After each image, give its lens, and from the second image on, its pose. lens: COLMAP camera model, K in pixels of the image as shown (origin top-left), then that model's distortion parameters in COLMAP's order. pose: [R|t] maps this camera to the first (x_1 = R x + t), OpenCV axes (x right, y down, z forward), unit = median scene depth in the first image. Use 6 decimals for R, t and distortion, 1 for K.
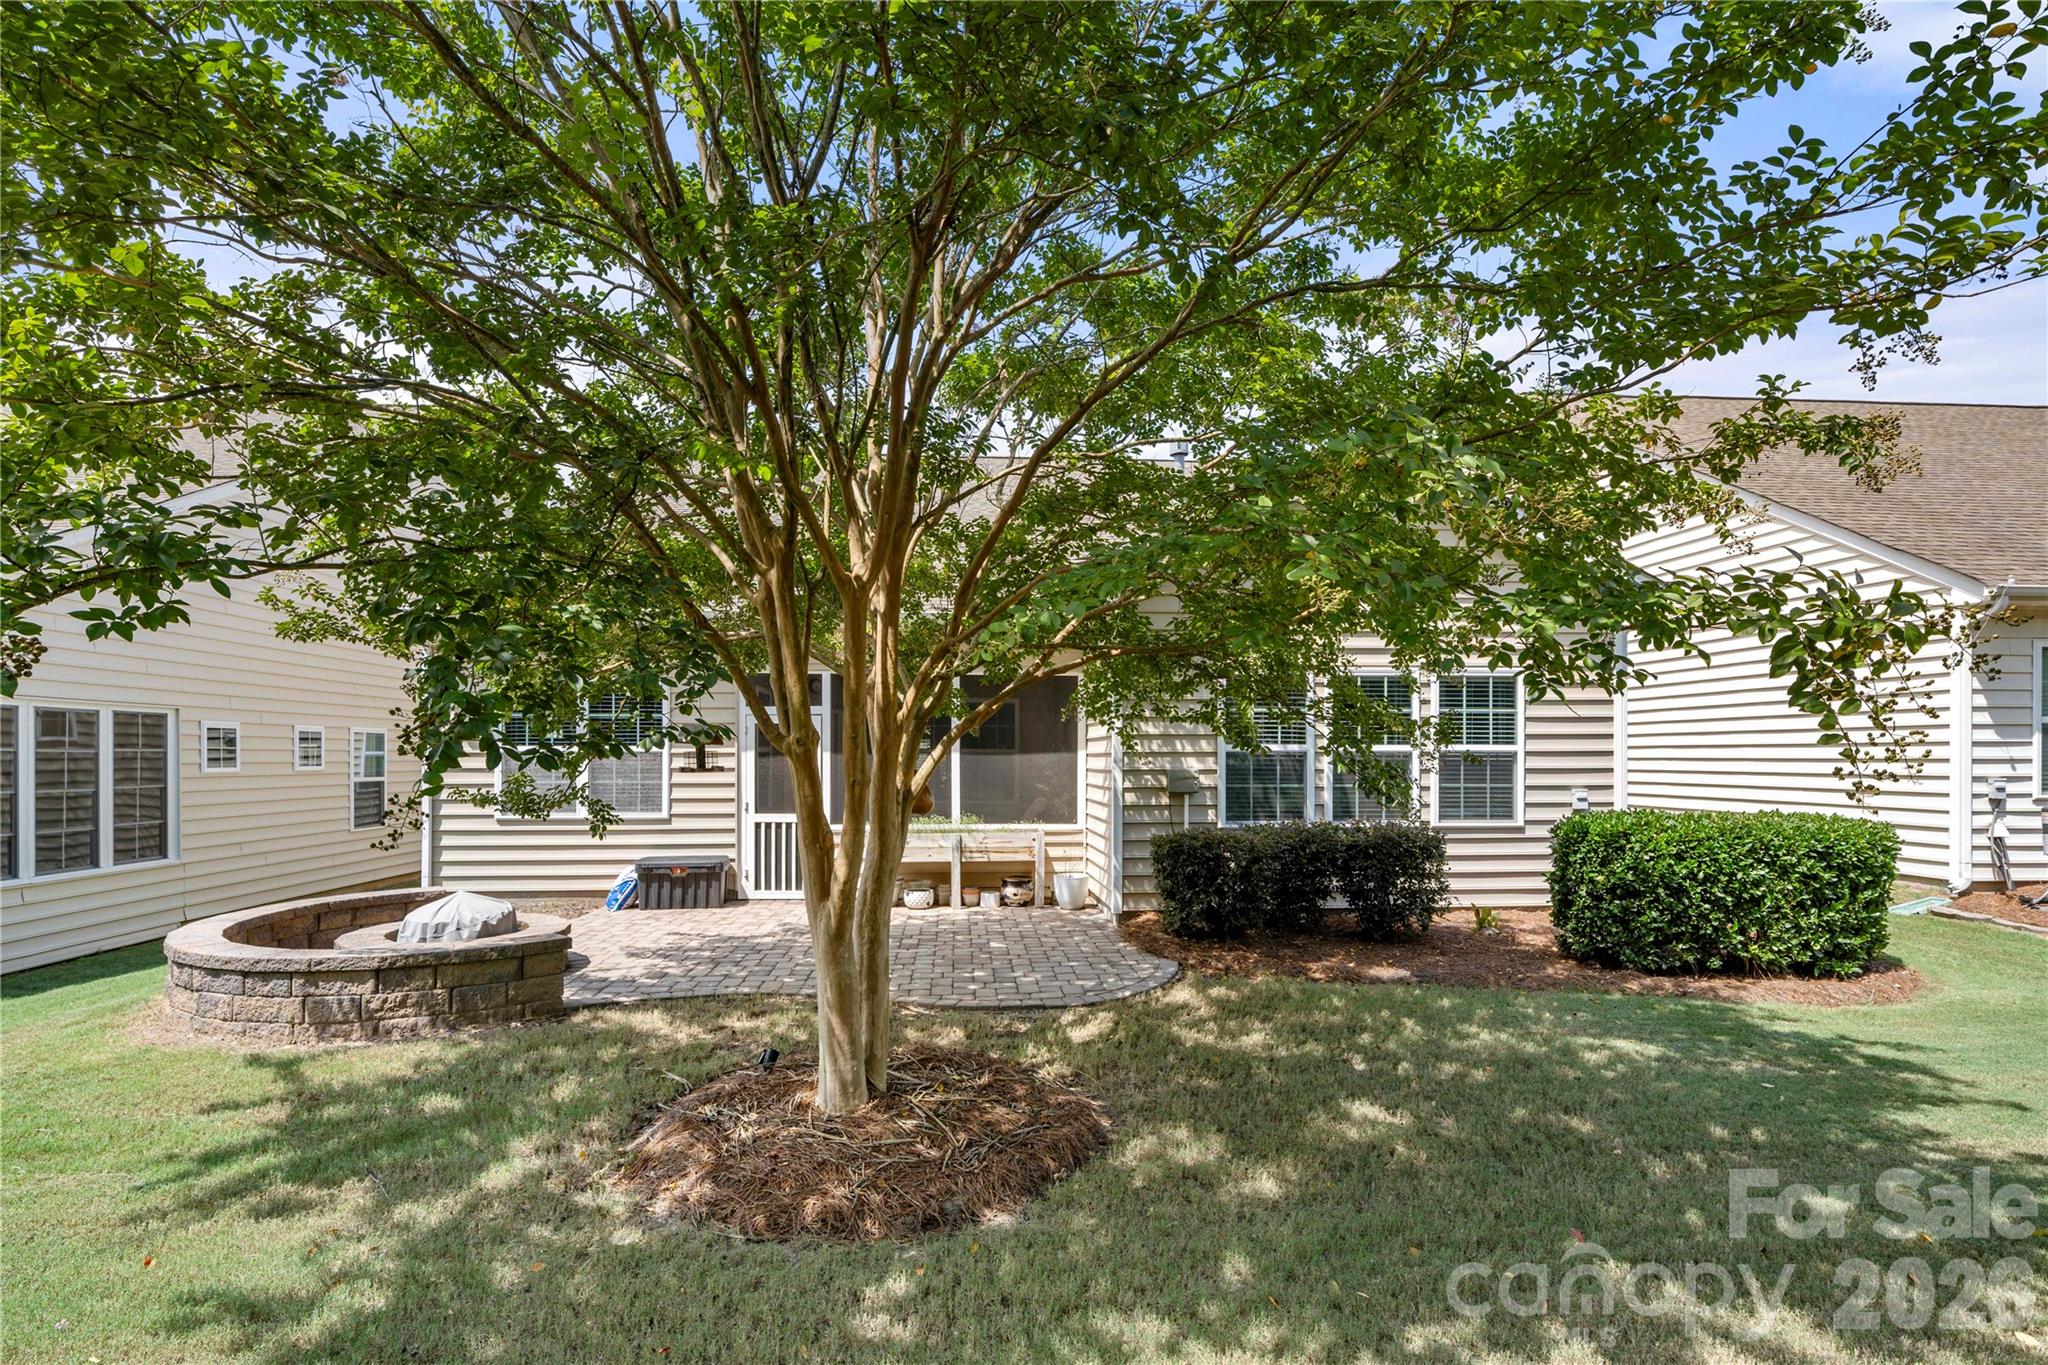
lens RADIAL K [[969.3, 0, 1027.9], [0, 969.3, 740.9], [0, 0, 1]] dist [0.003891, -0.001065]
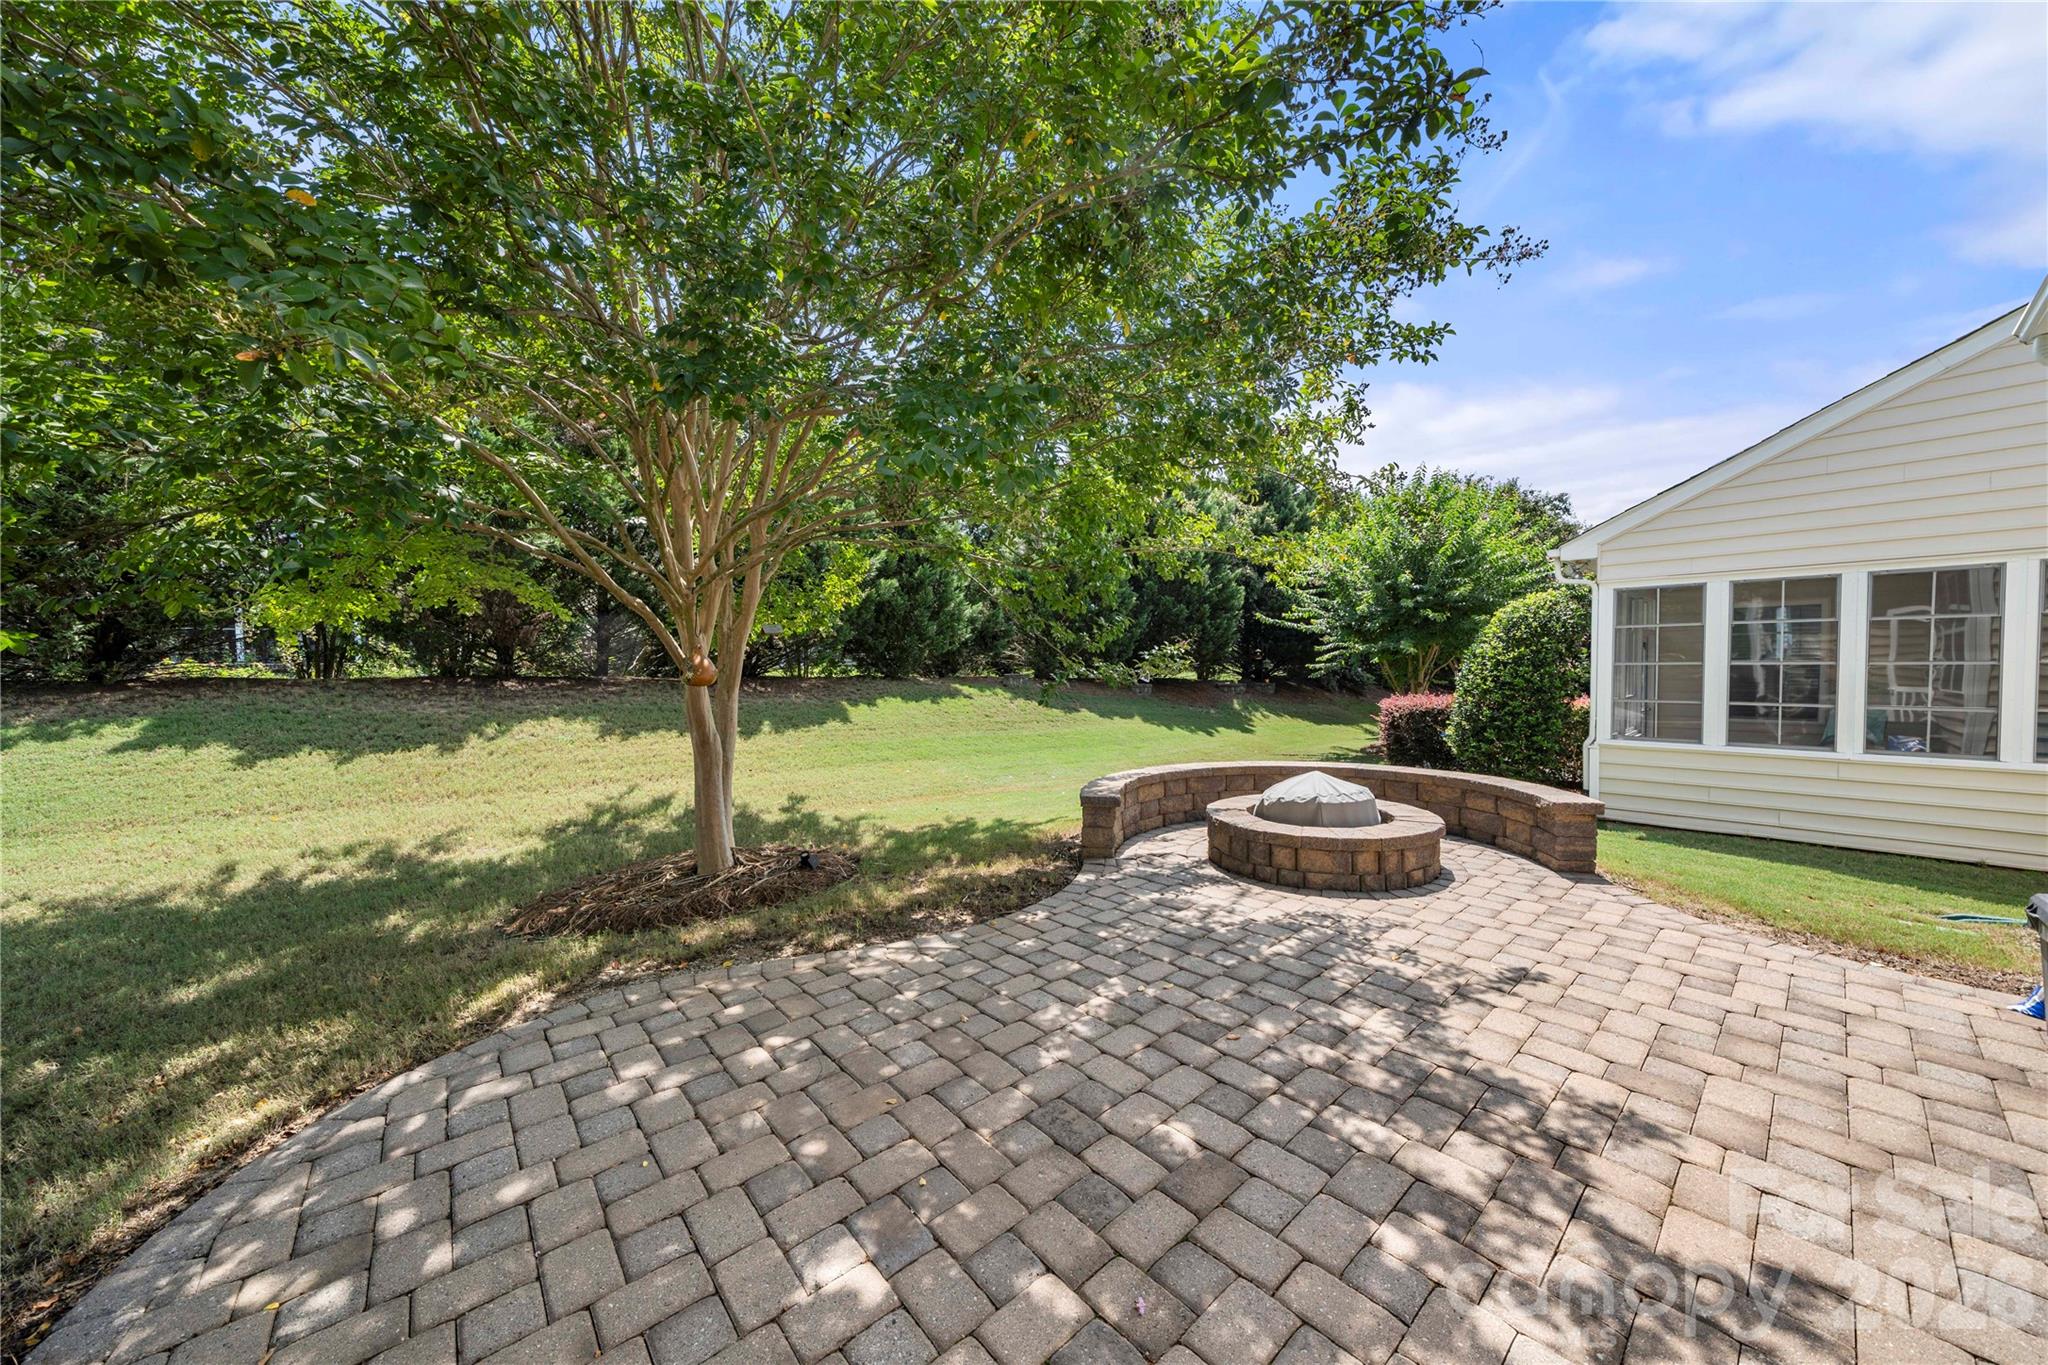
lens RADIAL K [[704.1, 0, 1022.1], [0, 704.1, 688.1], [0, 0, 1]] dist [-0.002337, -0.000106]
pose [[-0.809844, 0.030256, -0.585865, 0.032615], [0.025920, 0.999539, 0.015790, 0.040803], [0.586073, -0.002399, -0.810255, 1.037559]]
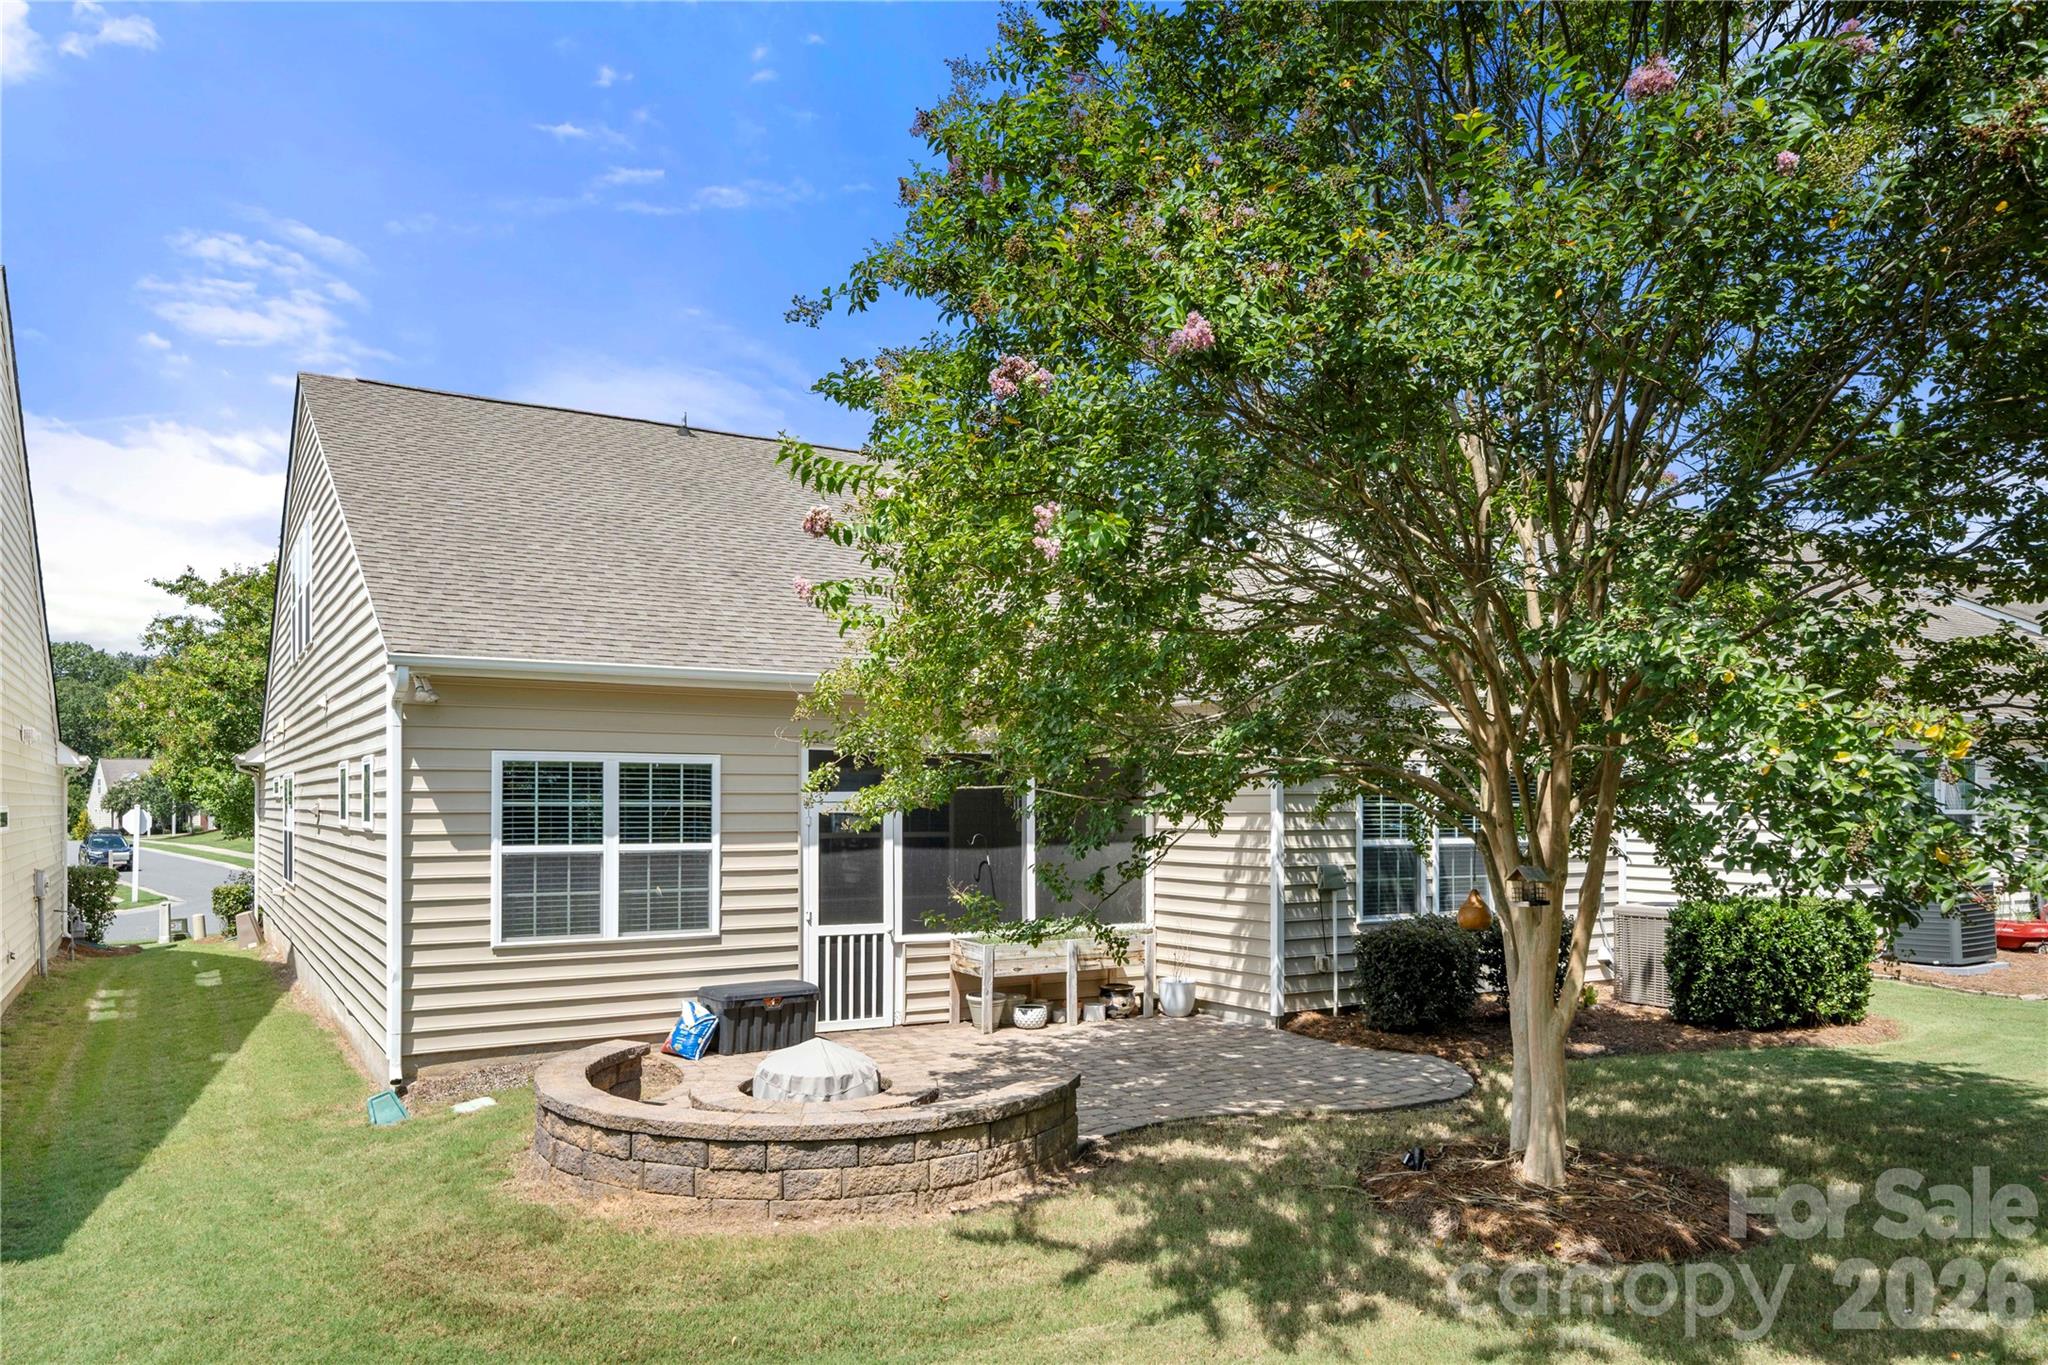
lens RADIAL K [[1390.4, 0, 1030.4], [0, 1390.4, 803.1], [0, 0, 1]] dist [0.005137, -0.013815]
pose [[0.889917, -0.000138, 0.456123, -0.729987], [-0.009801, 0.999763, 0.019425, -0.056060], [-0.456018, -0.021757, 0.889705, -0.110693]]
